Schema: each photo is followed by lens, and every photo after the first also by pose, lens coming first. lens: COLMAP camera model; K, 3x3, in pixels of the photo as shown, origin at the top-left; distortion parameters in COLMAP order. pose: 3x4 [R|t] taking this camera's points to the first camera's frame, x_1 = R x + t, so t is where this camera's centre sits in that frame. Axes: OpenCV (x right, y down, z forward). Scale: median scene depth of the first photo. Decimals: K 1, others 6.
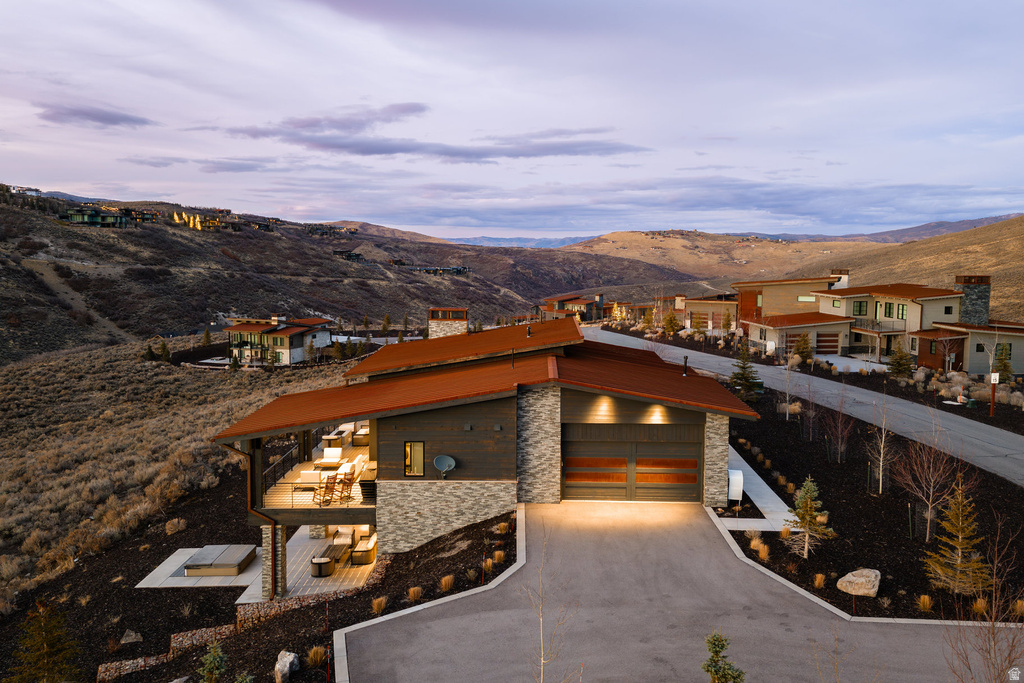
lens RADIAL K [[858.9, 0, 535.3], [0, 858.9, 324.6], [0, 0, 1]] dist [0.123979, -0.052919]
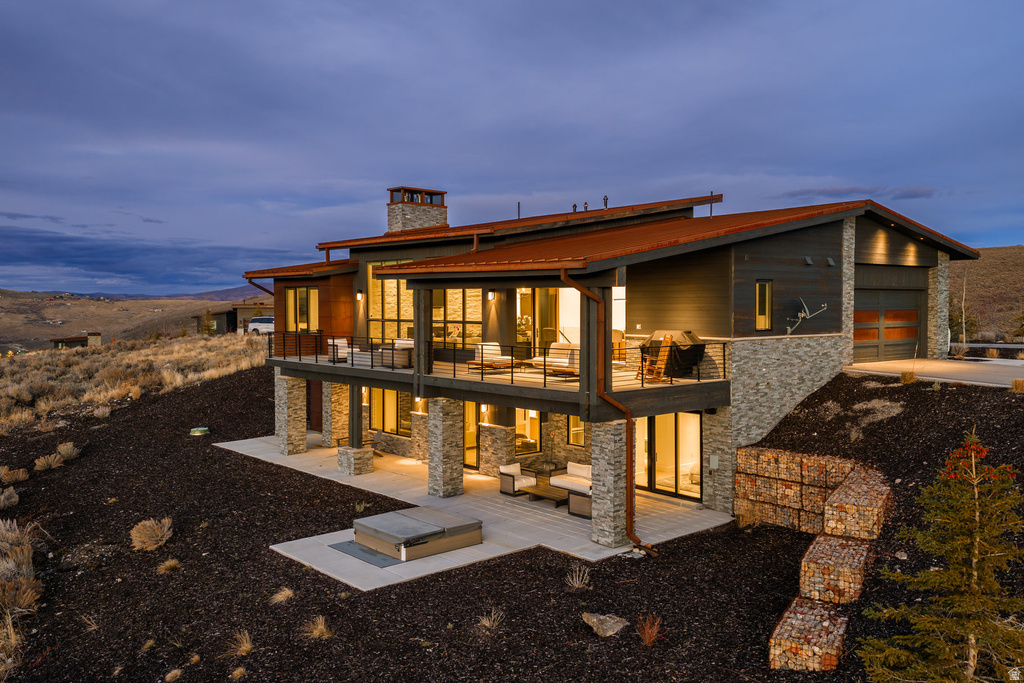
lens RADIAL K [[858.9, 0, 535.3], [0, 858.9, 324.6], [0, 0, 1]] dist [0.123979, -0.052919]
pose [[0.742540, -0.021187, 0.669467, -0.737453], [0.066676, 0.996873, -0.042404, 0.186230], [-0.666475, 0.076124, 0.741631, 0.599956]]
